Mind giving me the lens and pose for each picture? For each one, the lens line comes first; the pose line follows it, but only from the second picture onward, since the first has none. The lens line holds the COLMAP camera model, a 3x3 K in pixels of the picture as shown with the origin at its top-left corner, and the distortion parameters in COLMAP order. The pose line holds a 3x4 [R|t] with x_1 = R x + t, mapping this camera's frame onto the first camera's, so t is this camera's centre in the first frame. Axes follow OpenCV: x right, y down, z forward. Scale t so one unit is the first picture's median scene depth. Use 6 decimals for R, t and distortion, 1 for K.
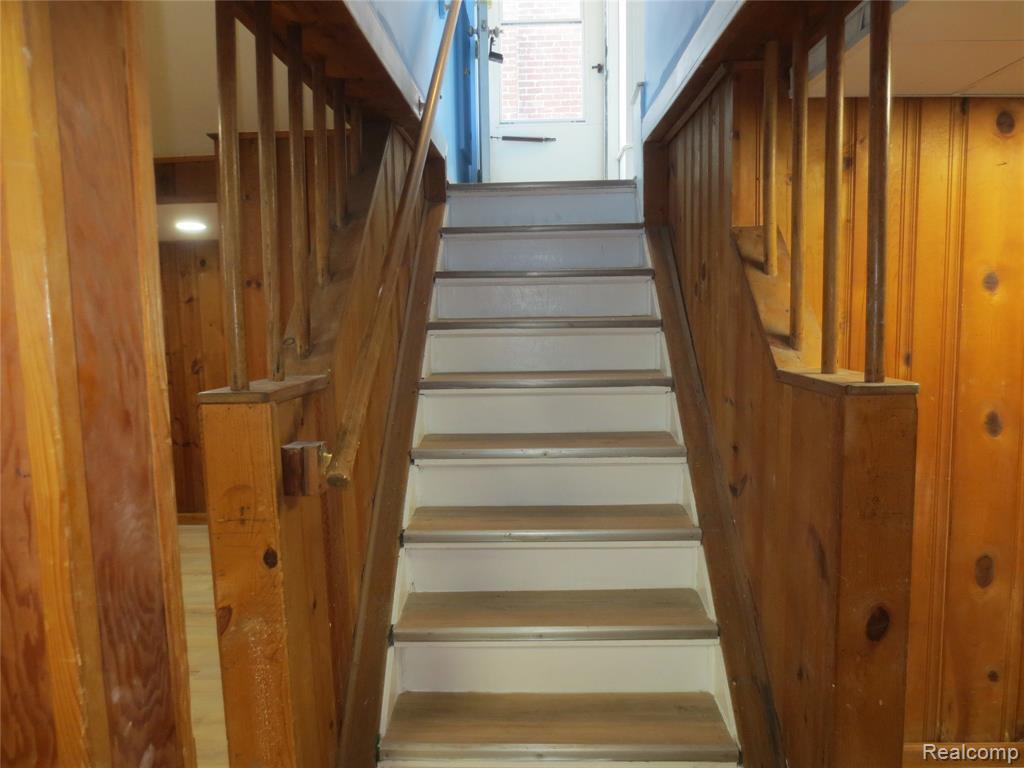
lens RADIAL K [[729.1, 0, 517.1], [0, 729.1, 390.0], [0, 0, 1]] dist [-0.027638, 0.007902]
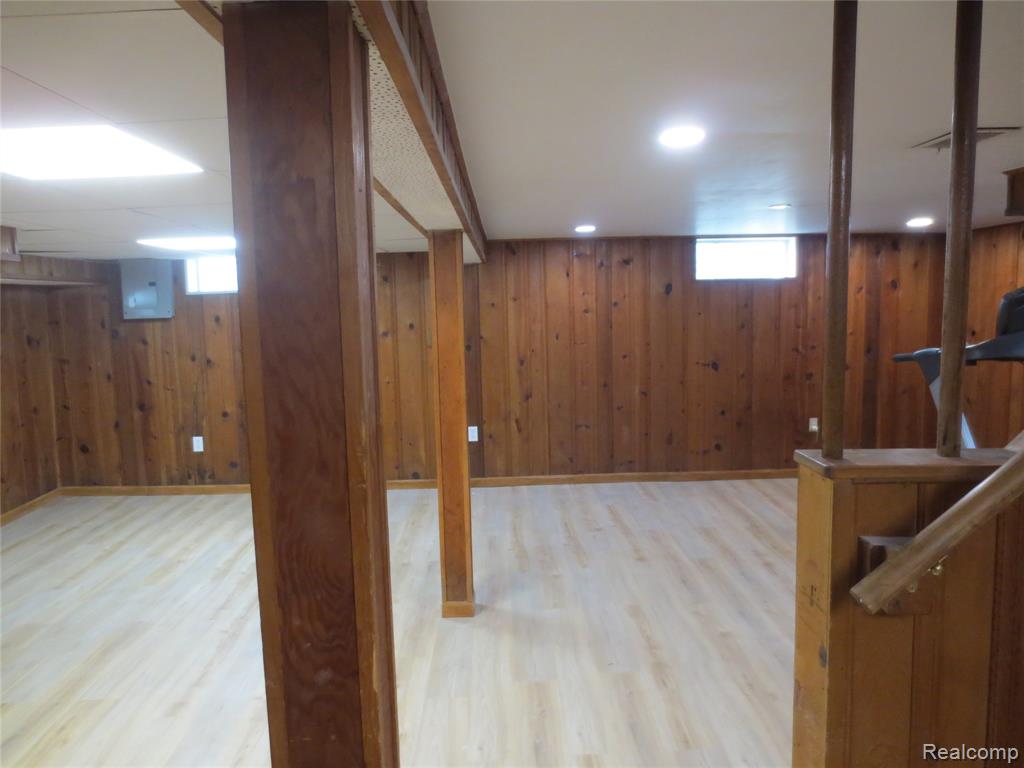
lens RADIAL K [[729.1, 0, 513.5], [0, 729.1, 381.1], [0, 0, 1]] dist [-0.027638, 0.007902]
pose [[0.060817, 0.119805, -0.990933, 0.135024], [-0.092294, 0.989193, 0.113930, -0.046592], [0.993873, 0.084528, 0.071217, 0.164199]]
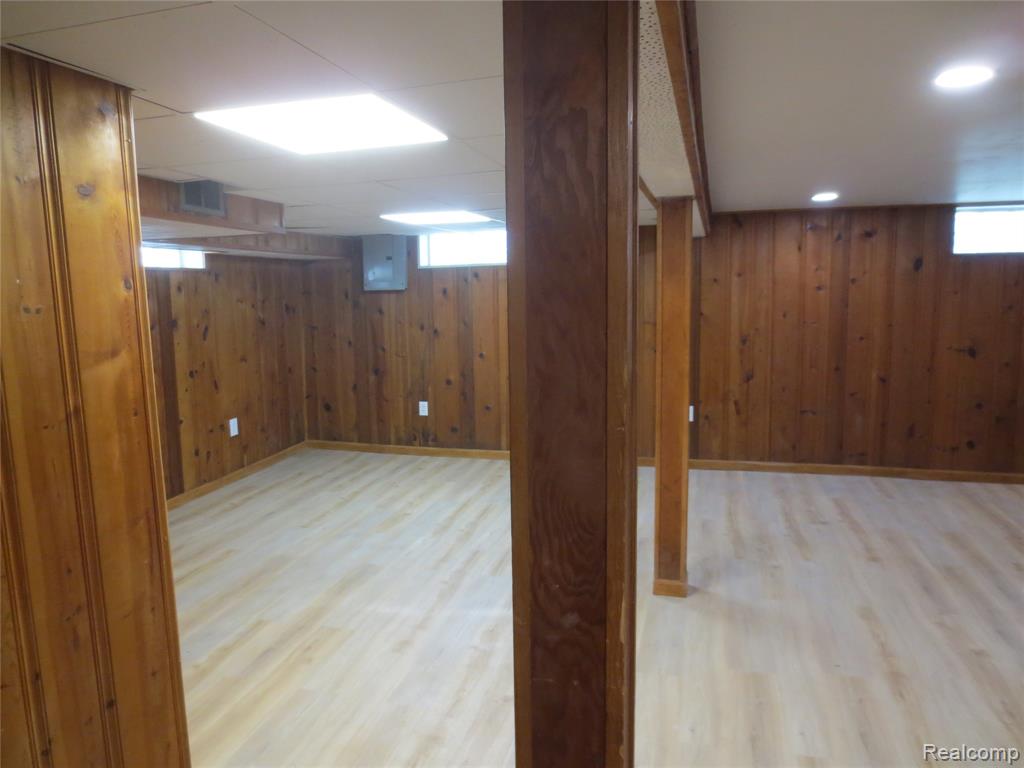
lens RADIAL K [[729.1, 0, 511.4], [0, 729.1, 378.6], [0, 0, 1]] dist [-0.027638, 0.007902]
pose [[-0.224266, 0.137870, -0.964726, 0.129045], [-0.095084, 0.982123, 0.162460, -0.033243], [0.969878, 0.128164, -0.207148, 0.149763]]
